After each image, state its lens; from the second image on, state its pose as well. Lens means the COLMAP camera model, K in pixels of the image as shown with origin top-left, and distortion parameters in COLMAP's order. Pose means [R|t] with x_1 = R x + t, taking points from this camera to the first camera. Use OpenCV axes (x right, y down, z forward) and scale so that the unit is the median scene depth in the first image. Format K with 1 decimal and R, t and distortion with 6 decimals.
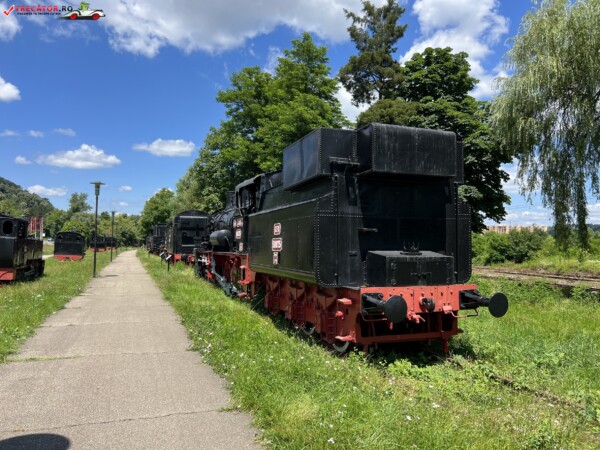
lens RADIAL K [[452.8, 0, 305.4], [0, 452.8, 226.2], [0, 0, 1]] dist [0.065492, -0.073819]
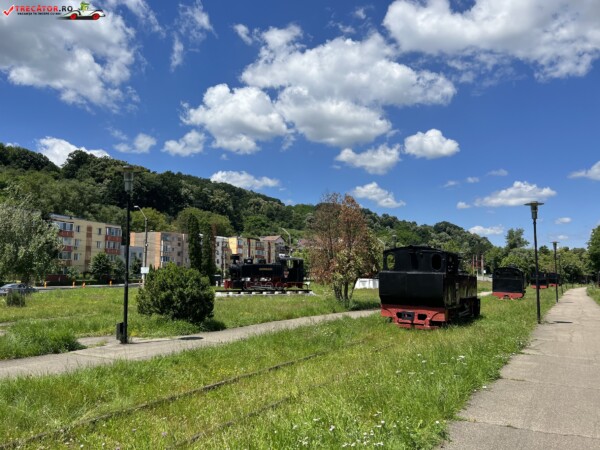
lens RADIAL K [[452.8, 0, 305.4], [0, 452.8, 226.2], [0, 0, 1]] dist [0.065492, -0.073819]
pose [[0.627256, -0.092663, -0.773281, -0.044118], [0.031383, 0.995098, -0.093787, 0.003458], [0.778180, 0.034561, 0.627089, 0.093418]]
